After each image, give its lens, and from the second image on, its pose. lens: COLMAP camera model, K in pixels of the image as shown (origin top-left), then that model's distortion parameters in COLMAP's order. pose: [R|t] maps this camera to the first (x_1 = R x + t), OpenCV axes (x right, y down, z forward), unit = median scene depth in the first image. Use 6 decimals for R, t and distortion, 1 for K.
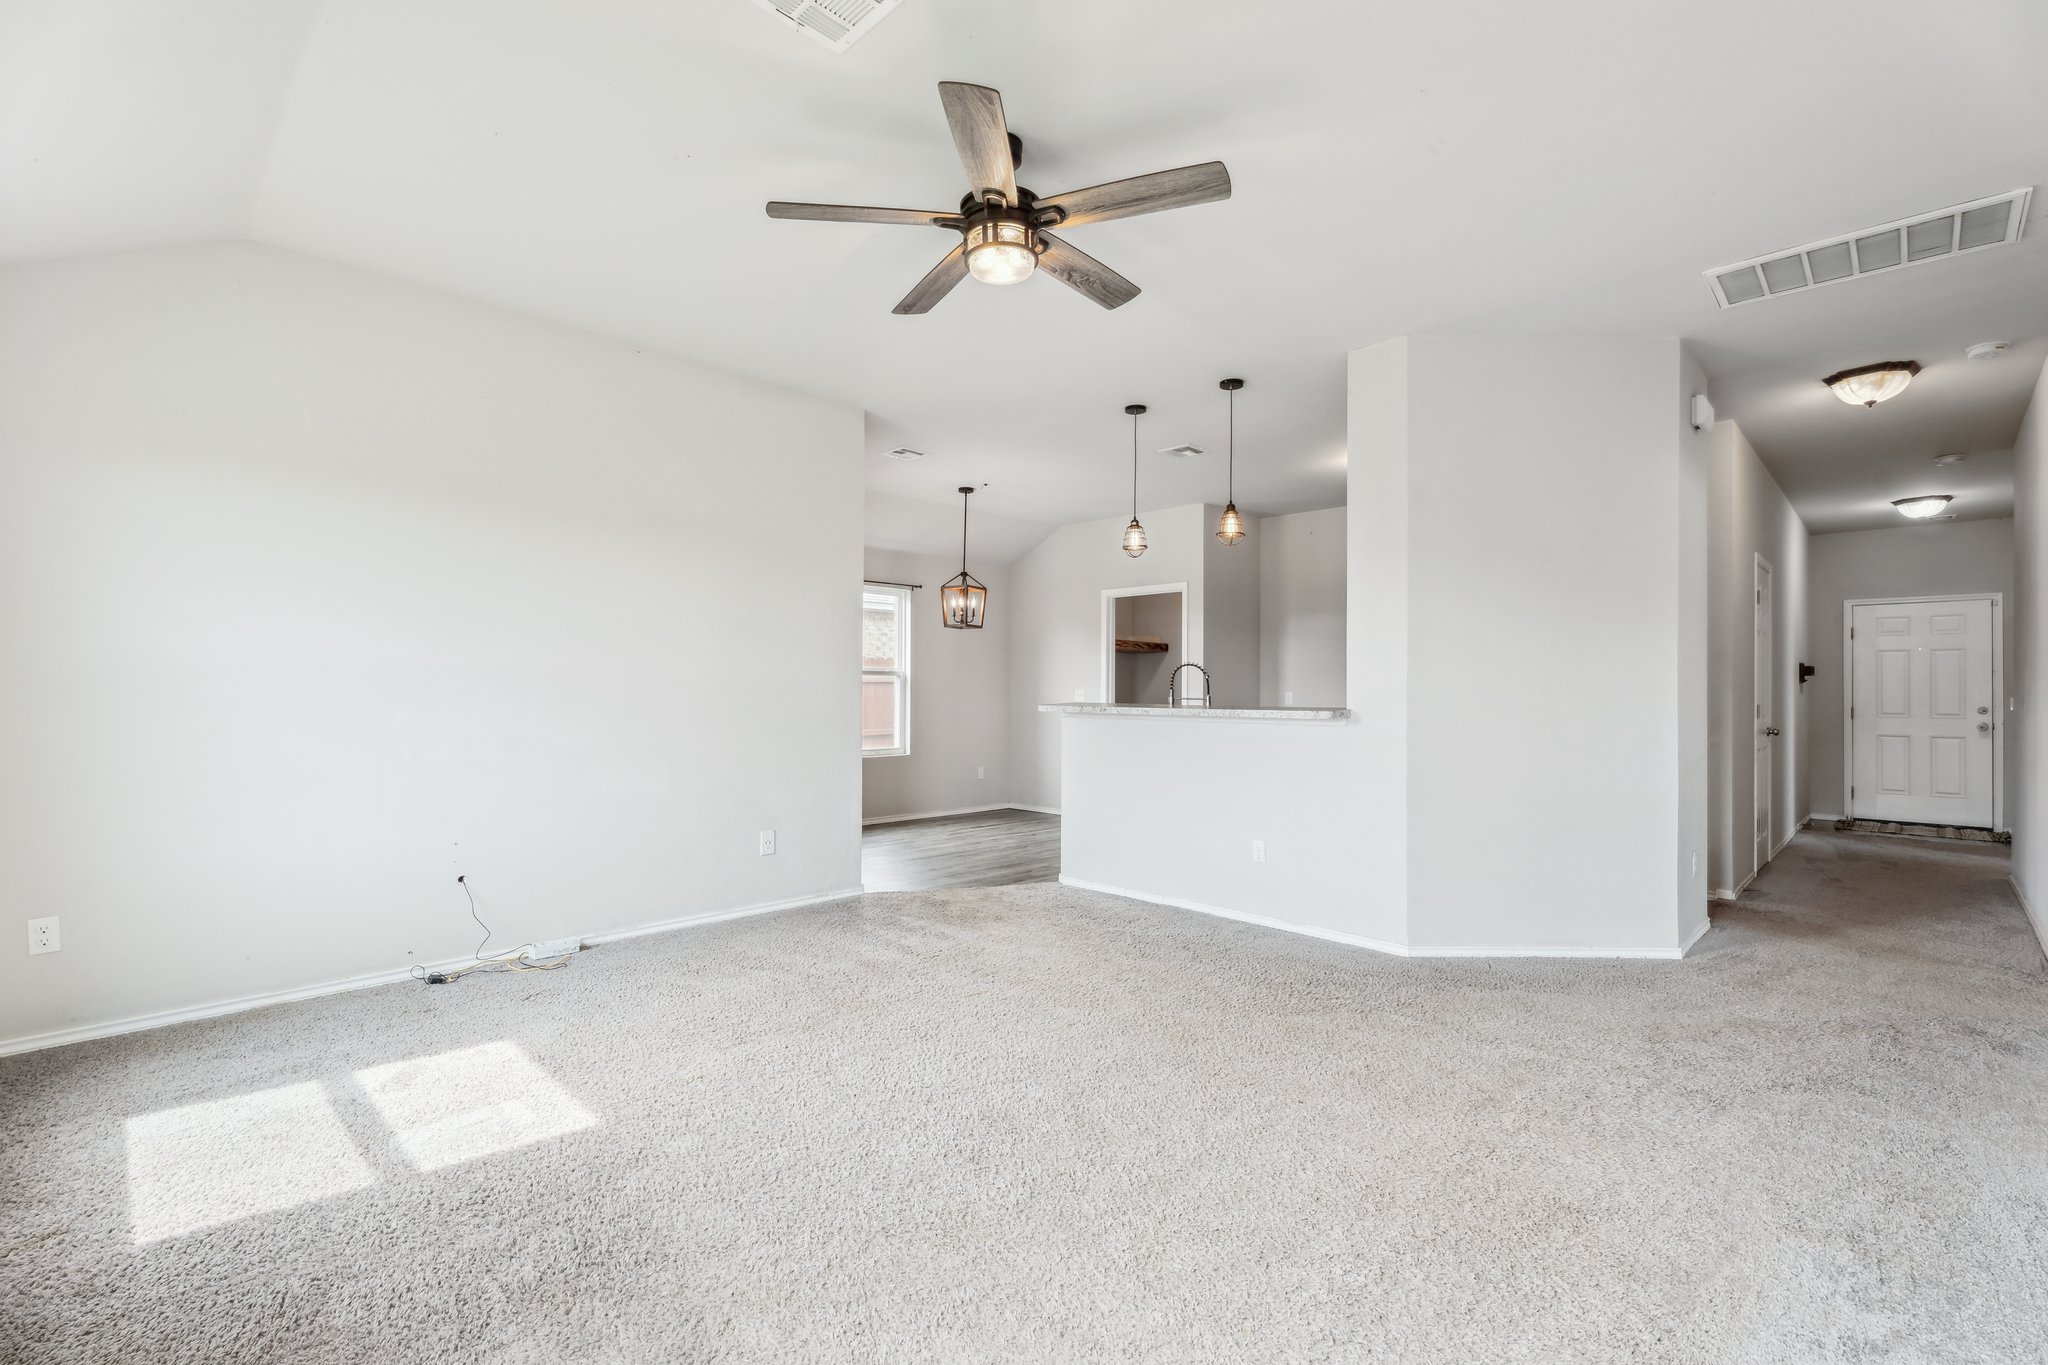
lens RADIAL K [[909.0, 0, 1021.2], [0, 909.0, 678.9], [0, 0, 1]] dist [-0.001502, 0.001027]
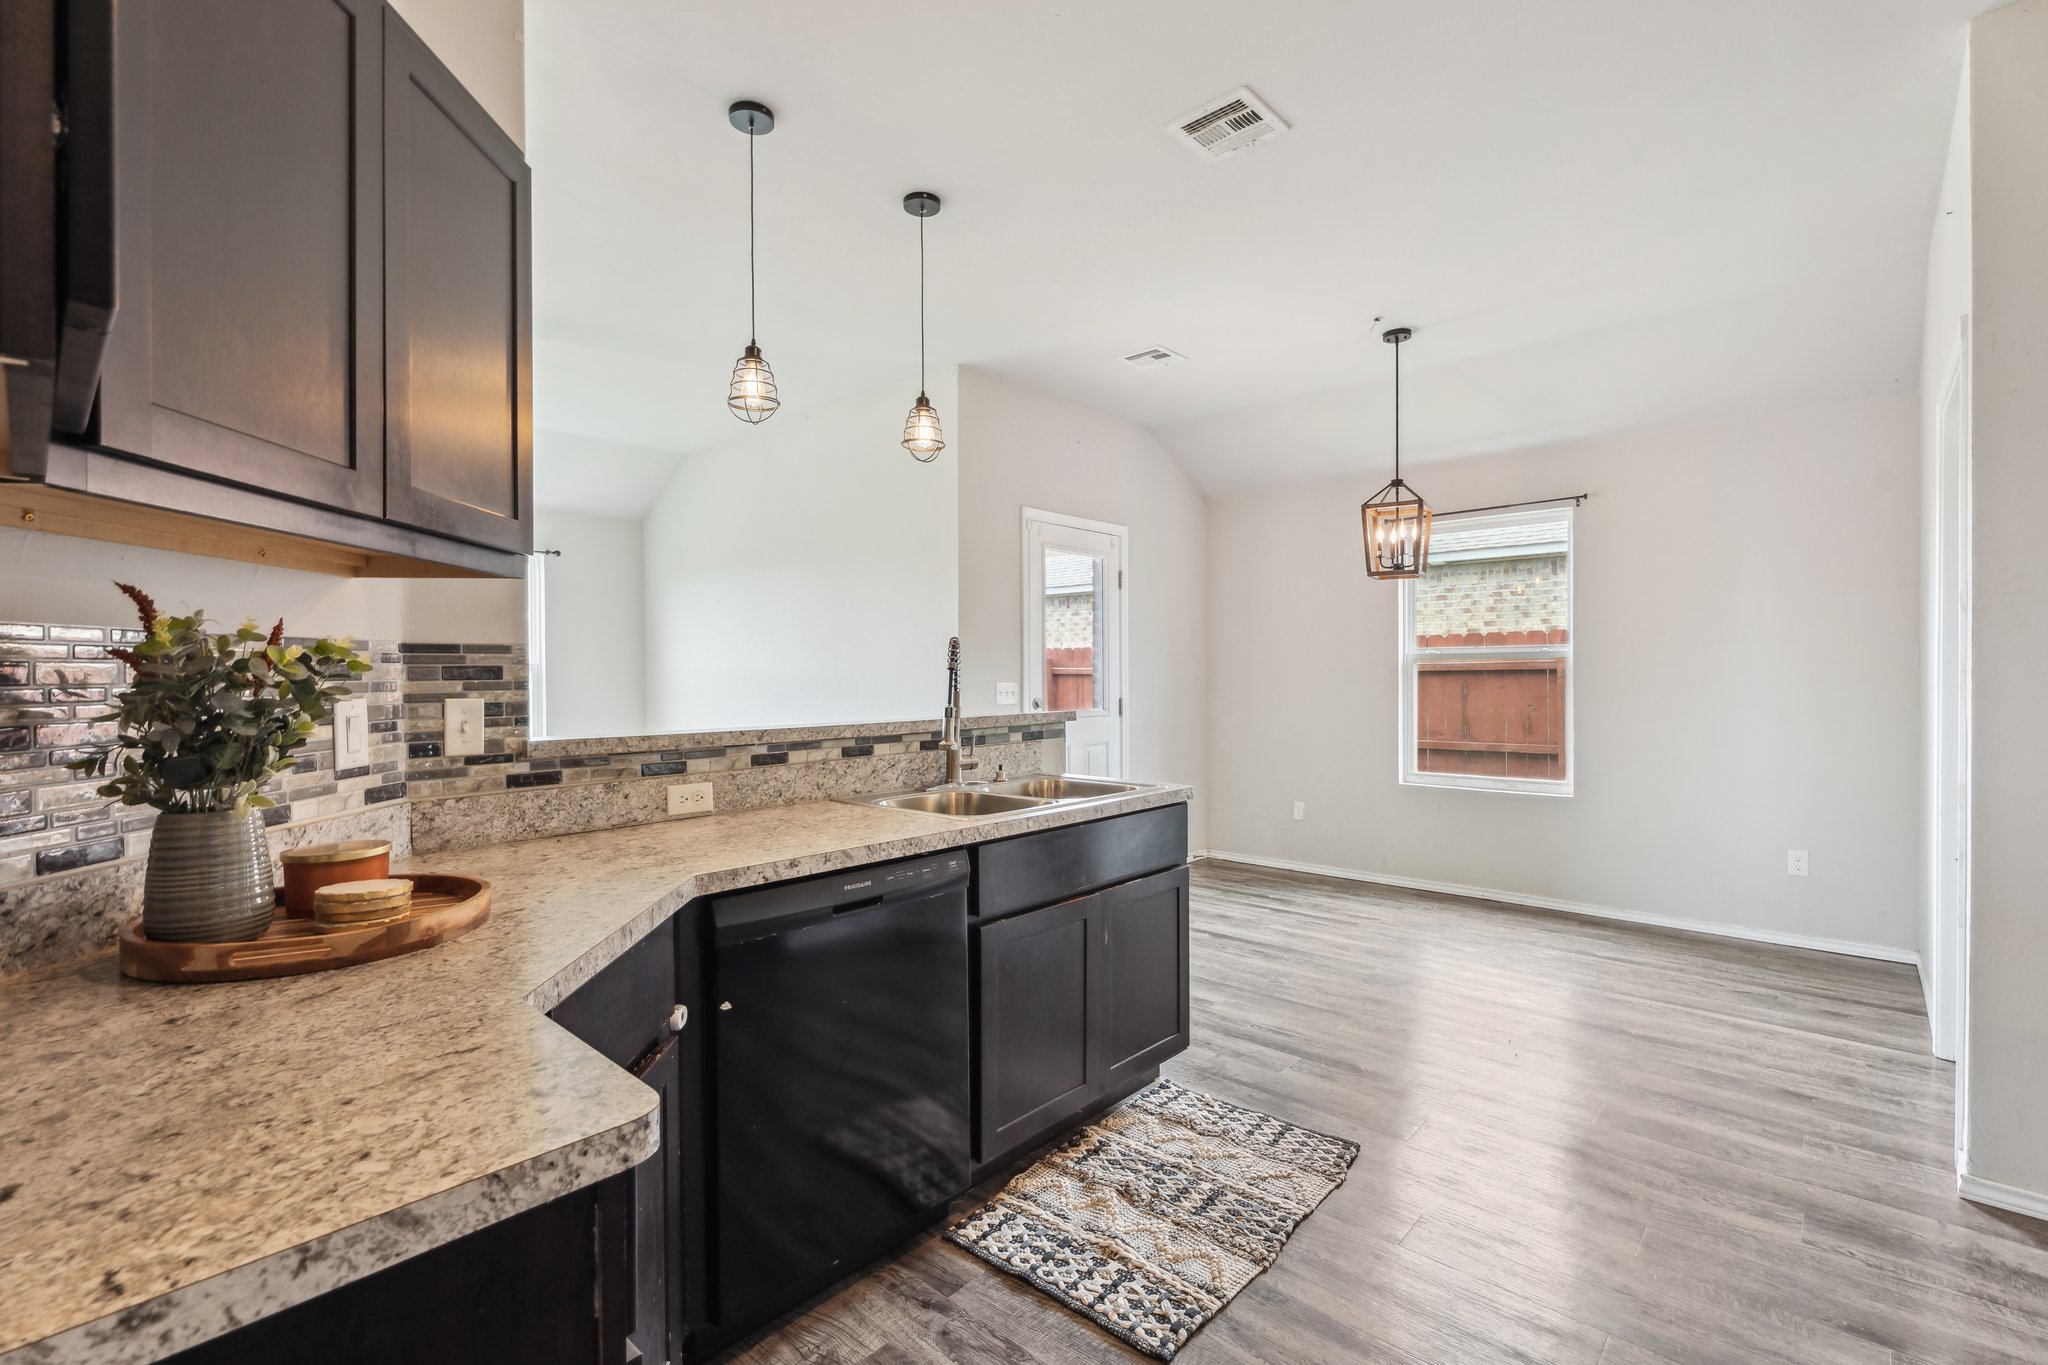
lens RADIAL K [[914.0, 0, 1020.5], [0, 914.0, 673.7], [0, 0, 1]] dist [0.001484, 0.000652]
pose [[0.030824, -0.009918, -0.999476, 0.510359], [0.012884, 0.999872, -0.009525, 0.007857], [0.999442, -0.012584, 0.030948, 0.733745]]
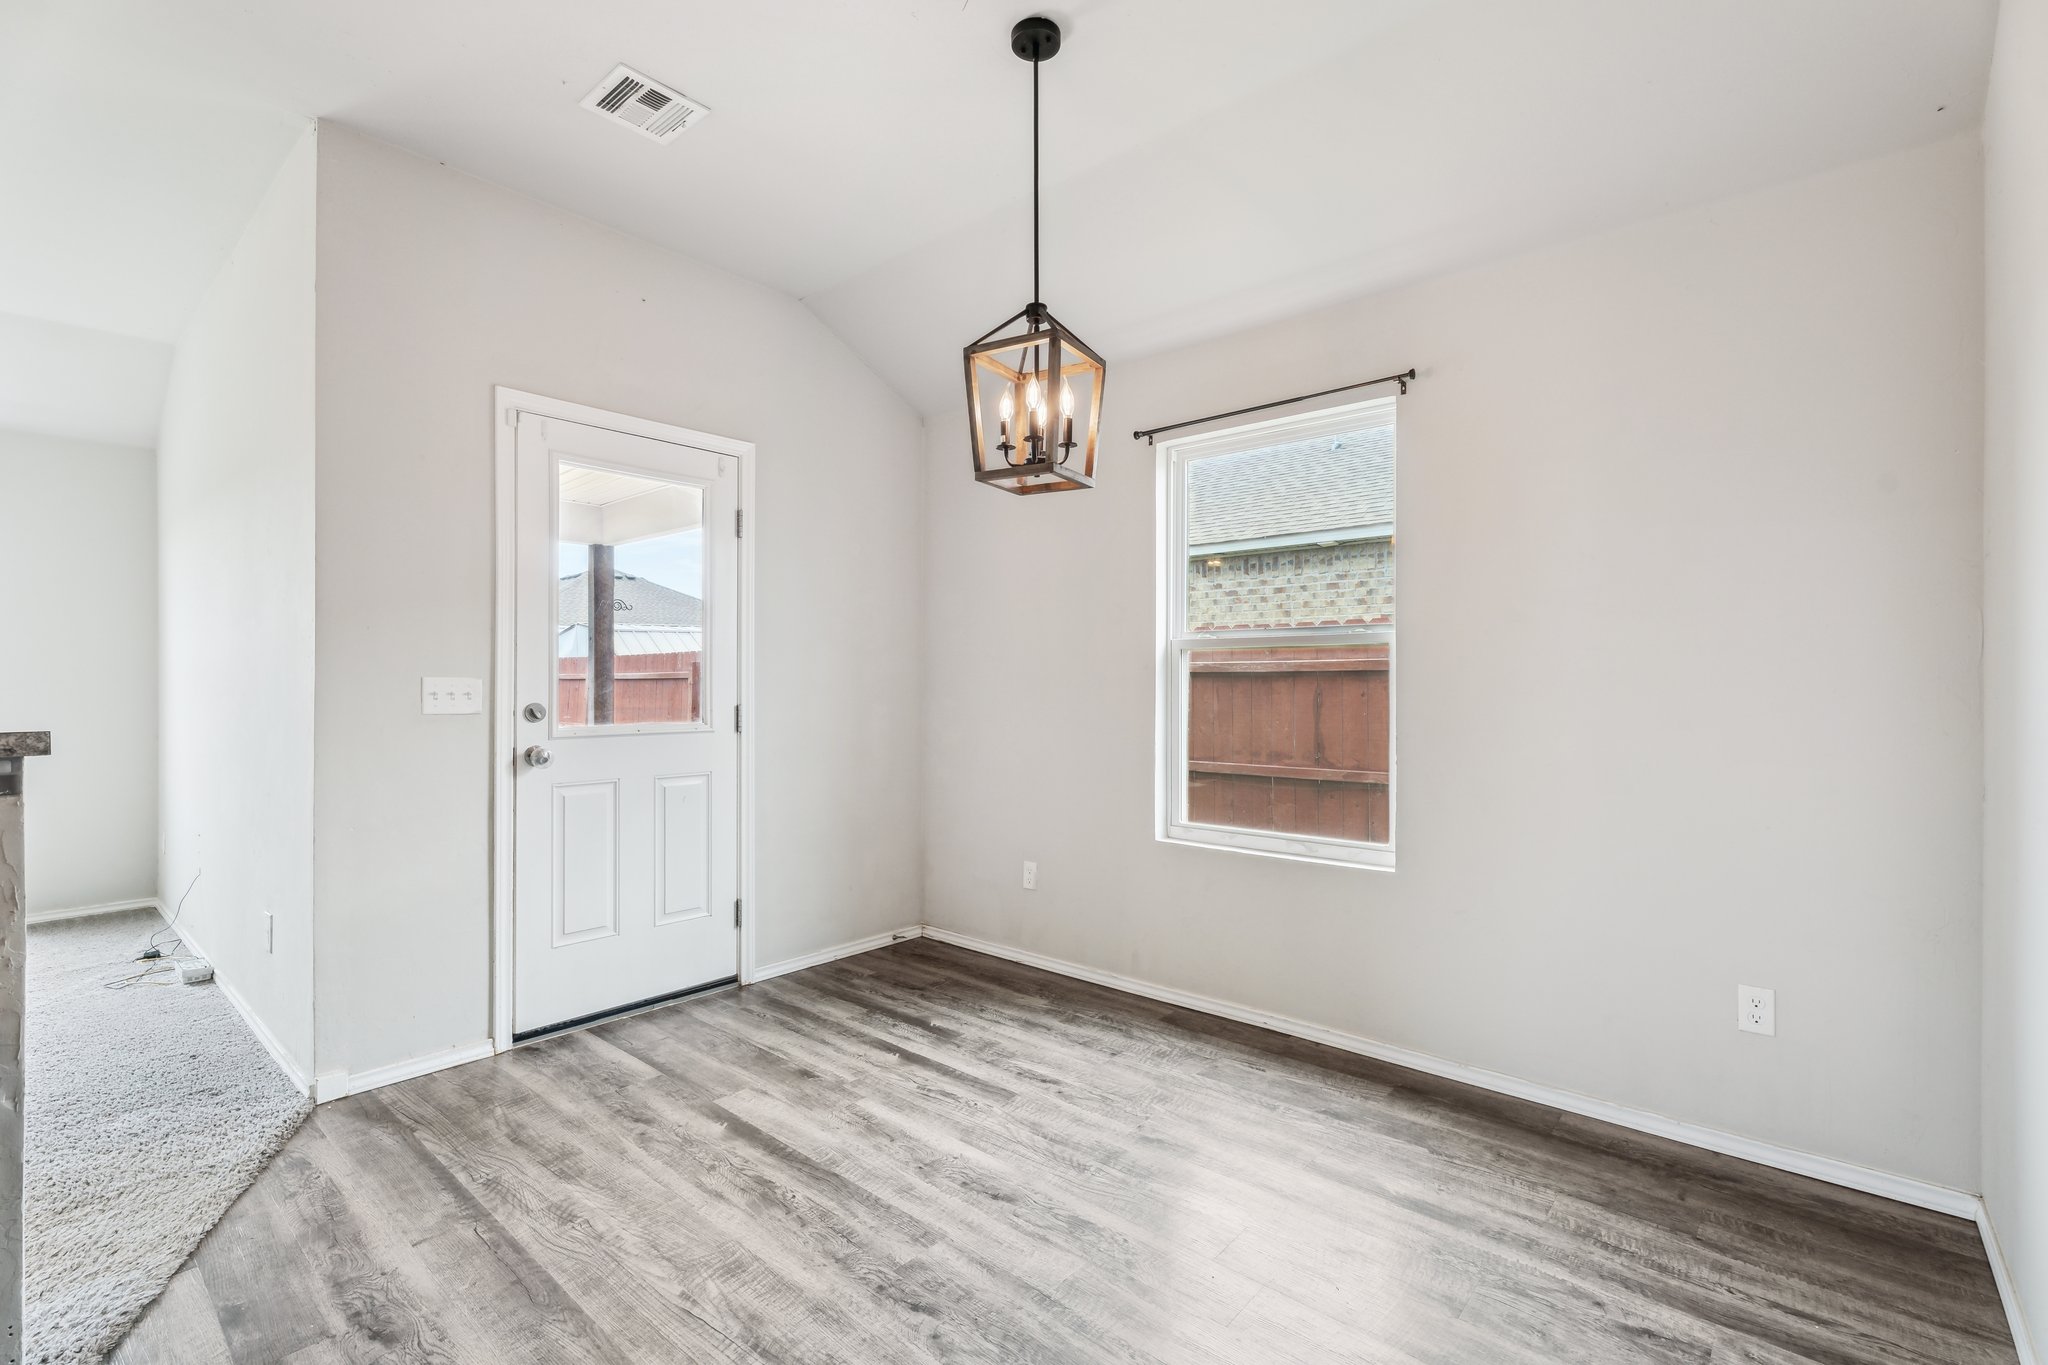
lens RADIAL K [[909.0, 0, 1021.2], [0, 909.0, 678.9], [0, 0, 1]] dist [-0.001502, 0.001027]
pose [[0.052192, -0.012969, -0.998553, 0.251203], [0.006068, 0.999901, -0.012669, 0.014707], [0.998619, -0.005398, 0.052265, 0.968894]]
